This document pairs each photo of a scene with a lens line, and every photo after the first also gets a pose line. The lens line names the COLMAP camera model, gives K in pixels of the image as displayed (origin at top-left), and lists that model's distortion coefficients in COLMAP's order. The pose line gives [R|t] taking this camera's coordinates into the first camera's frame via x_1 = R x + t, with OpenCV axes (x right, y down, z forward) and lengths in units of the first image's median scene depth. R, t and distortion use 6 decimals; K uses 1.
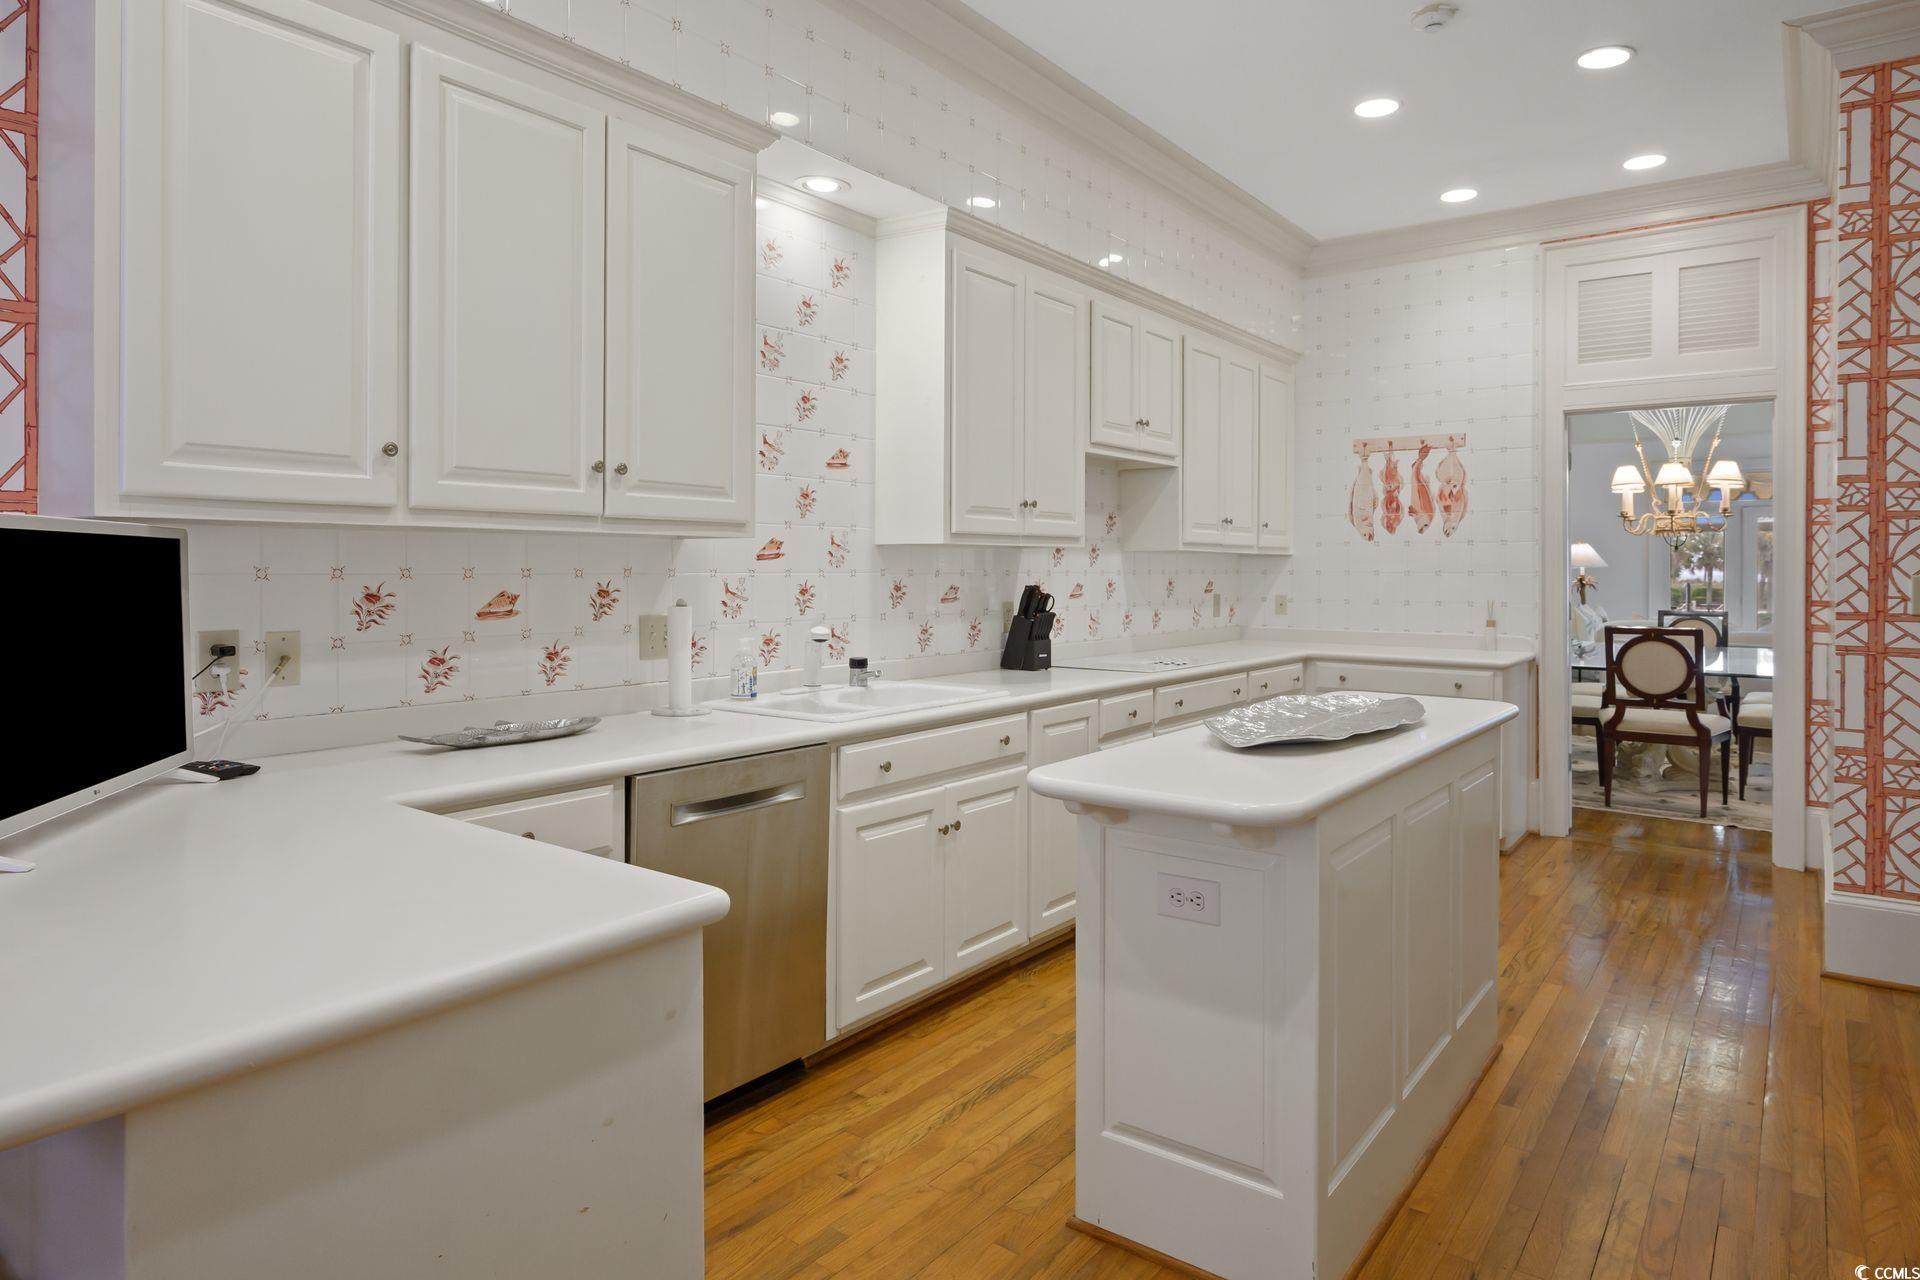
lens RADIAL K [[1137.6, 0, 957.3], [0, 1137.6, 564.8], [0, 0, 1]] dist [0.008519, 0.000808]
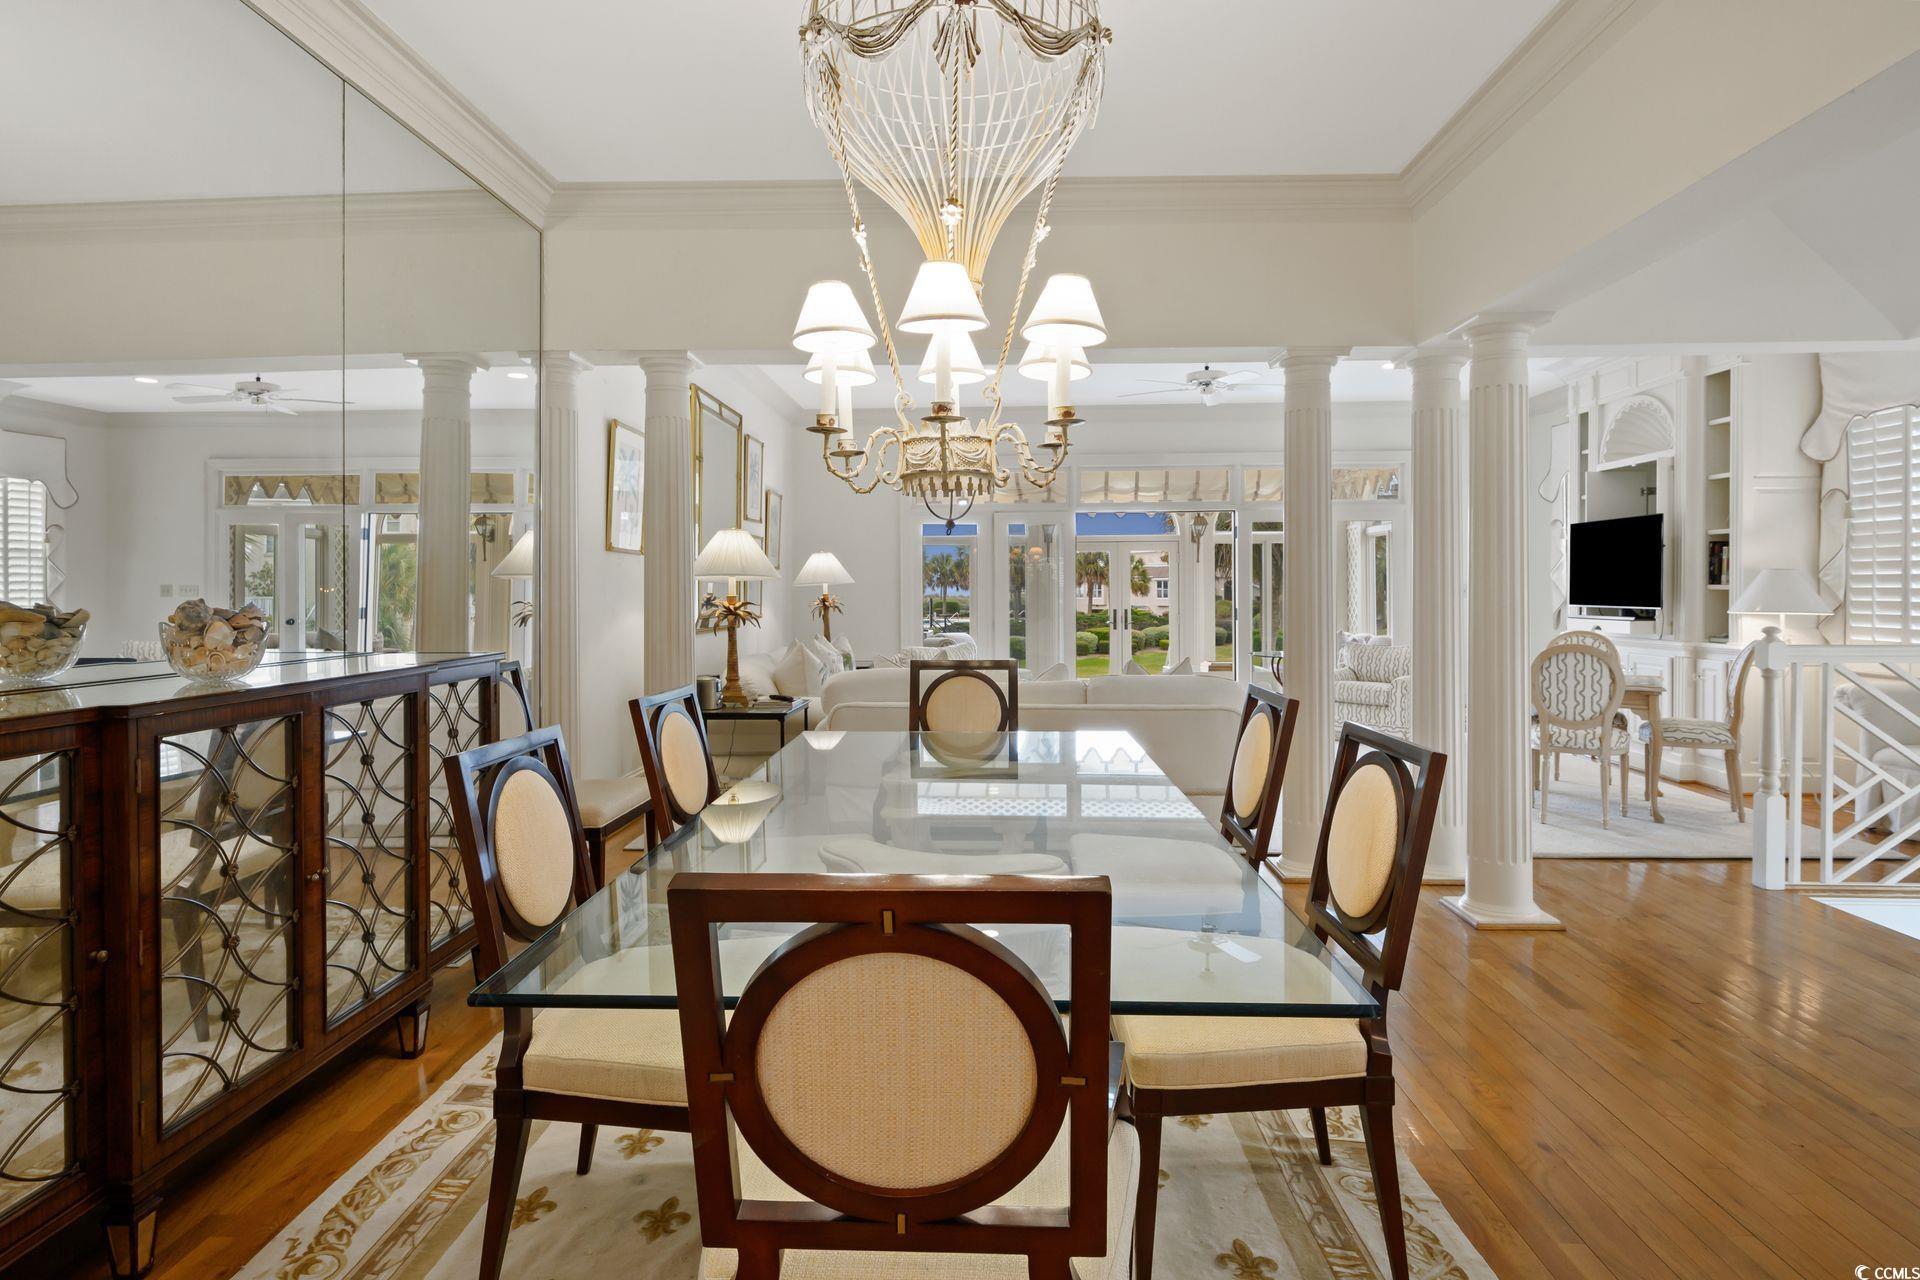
lens RADIAL K [[1025.3, 0, 954.5], [0, 1025.3, 592.3], [0, 0, 1]] dist [-0.005213, 0.000354]
pose [[0.828613, -0.011496, 0.559704, 0.455718], [0.007962, 0.999930, 0.008752, 0.004244], [-0.559765, -0.002795, 0.828647, 0.742206]]
